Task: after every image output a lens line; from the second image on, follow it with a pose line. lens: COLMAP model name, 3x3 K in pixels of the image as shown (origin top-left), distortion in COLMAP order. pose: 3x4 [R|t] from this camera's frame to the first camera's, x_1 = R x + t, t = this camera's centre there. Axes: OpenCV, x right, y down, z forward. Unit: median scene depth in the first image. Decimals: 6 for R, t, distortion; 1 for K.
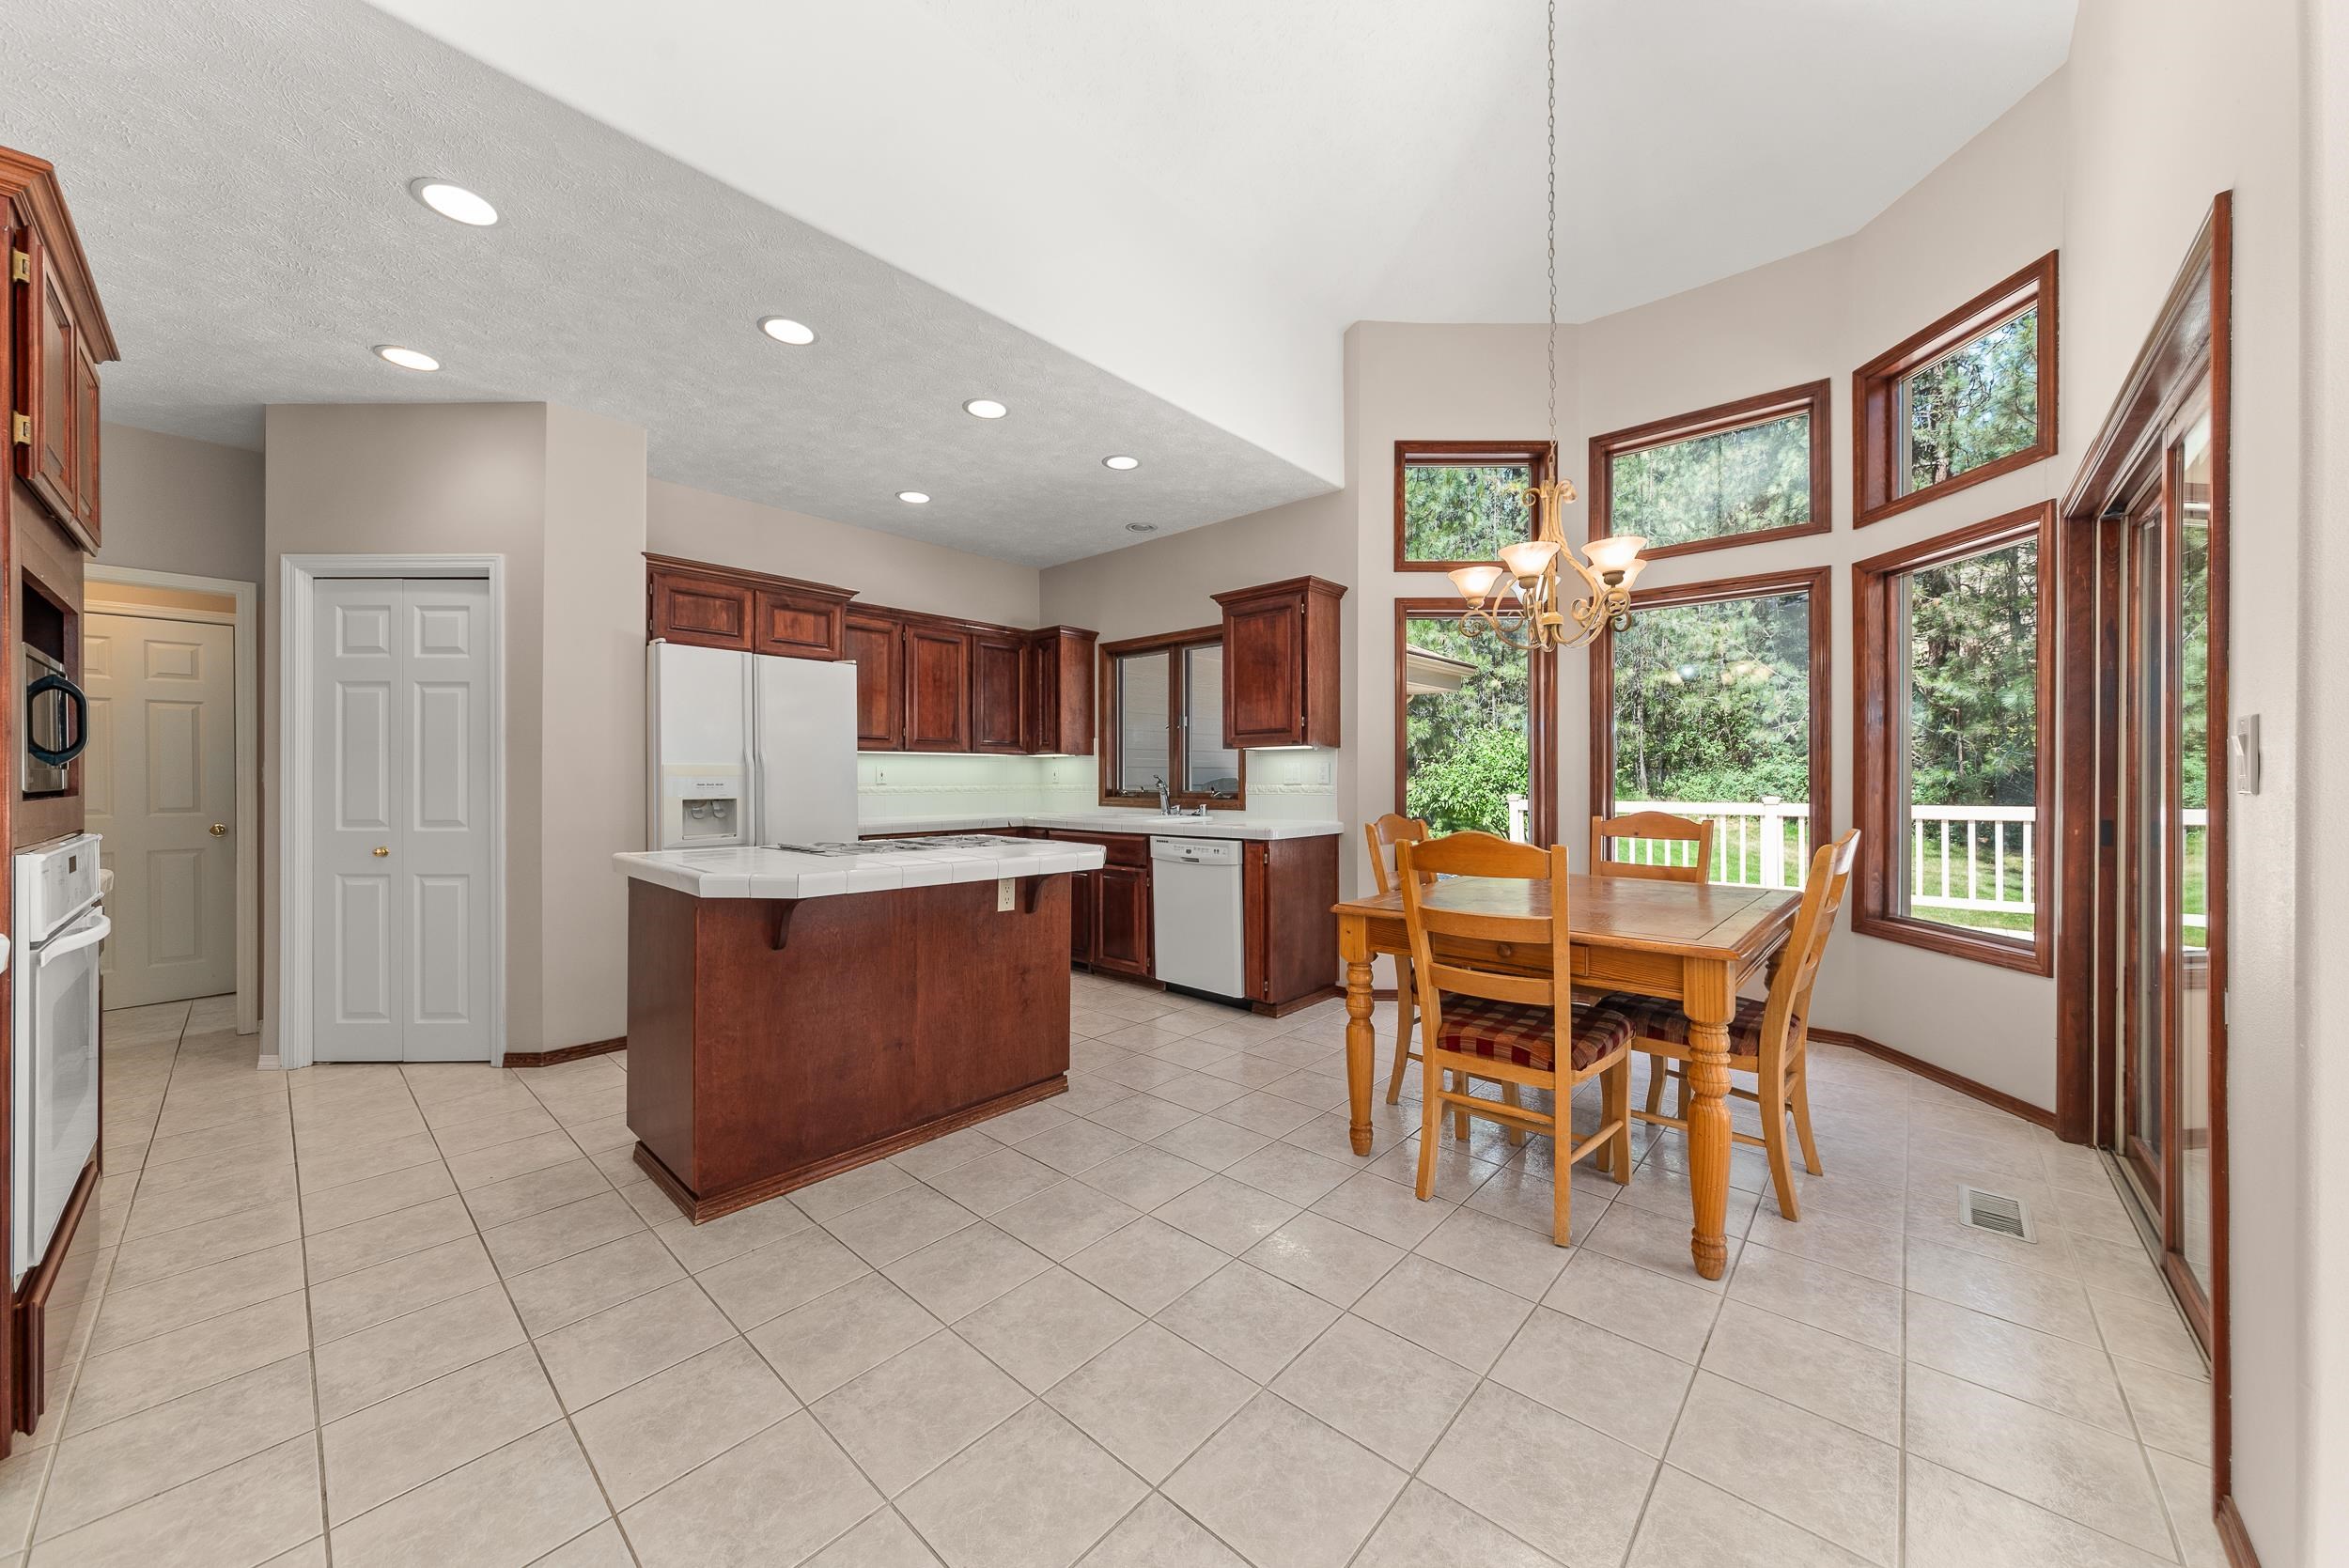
lens RADIAL K [[824.5, 0, 1174.5], [0, 824.5, 784.0], [0, 0, 1]] dist [0.000023, 0.000029]
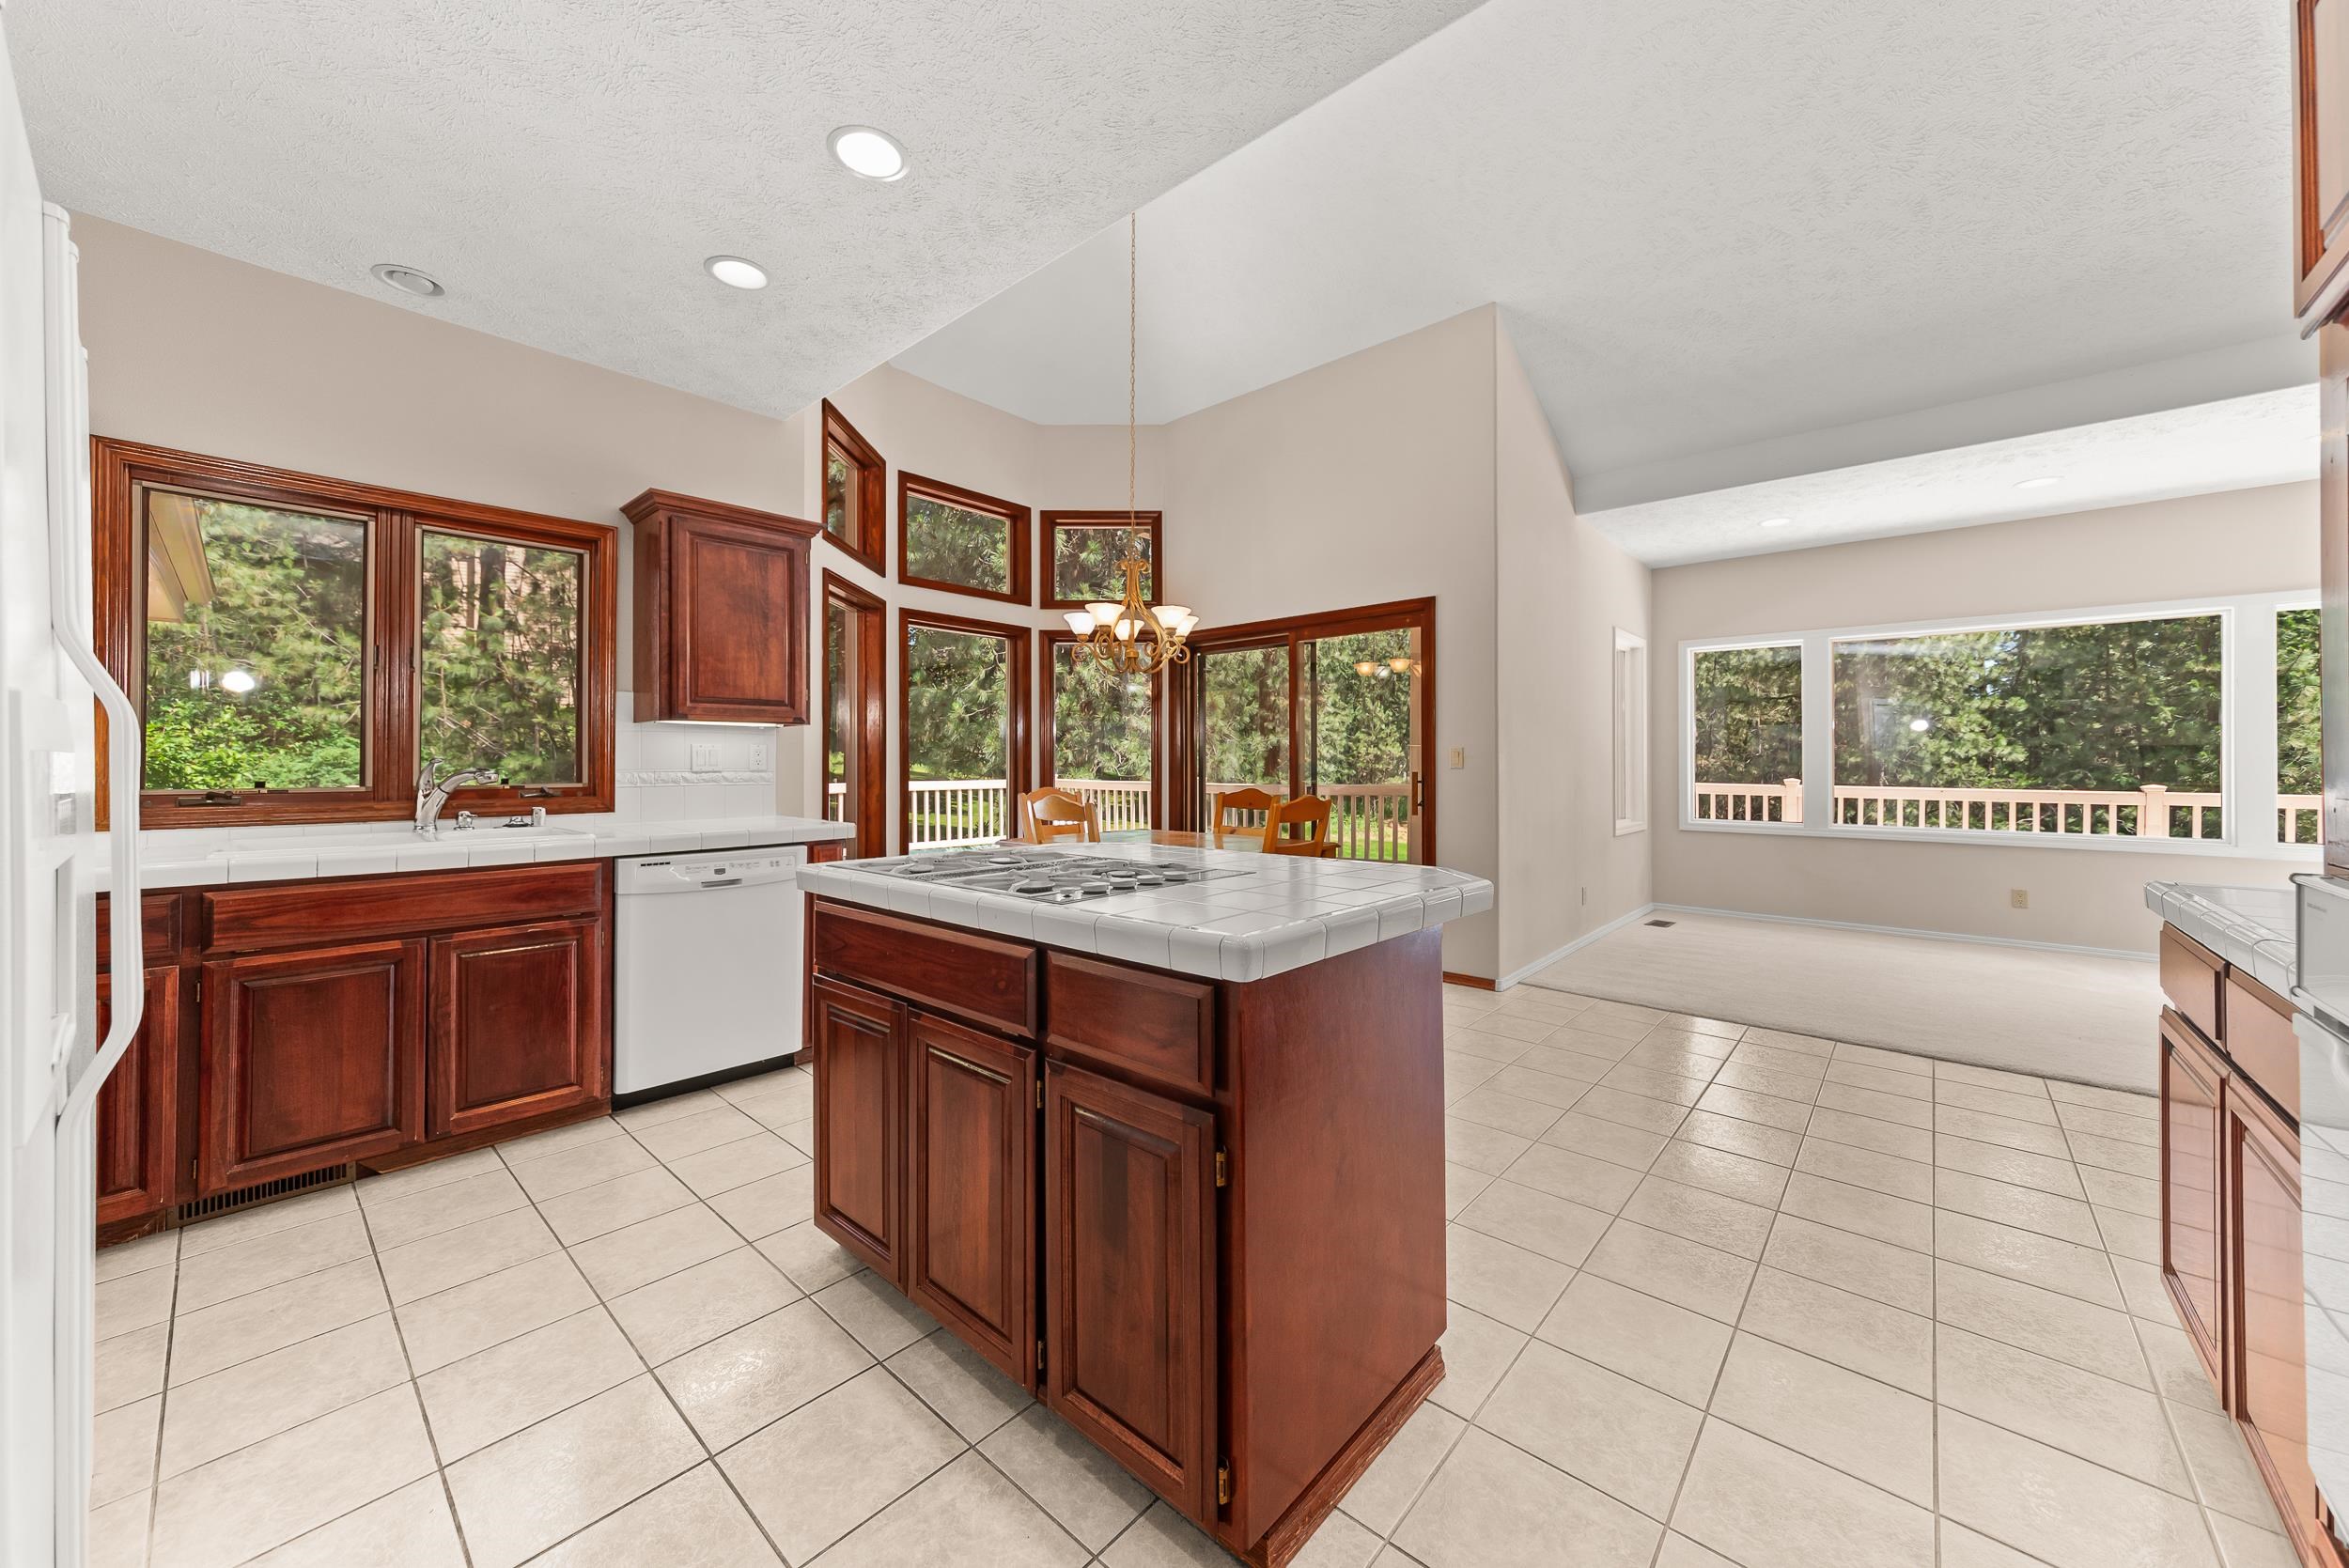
lens RADIAL K [[835.7, 0, 1164.6], [0, 835.7, 762.3], [0, 0, 1]] dist [-0.001599, 0.000058]
pose [[0.000018, -0.000220, 1.000000, -0.667183], [0.007823, 0.999969, 0.000220, -0.005199], [-0.999969, 0.007823, 0.000020, 0.624429]]
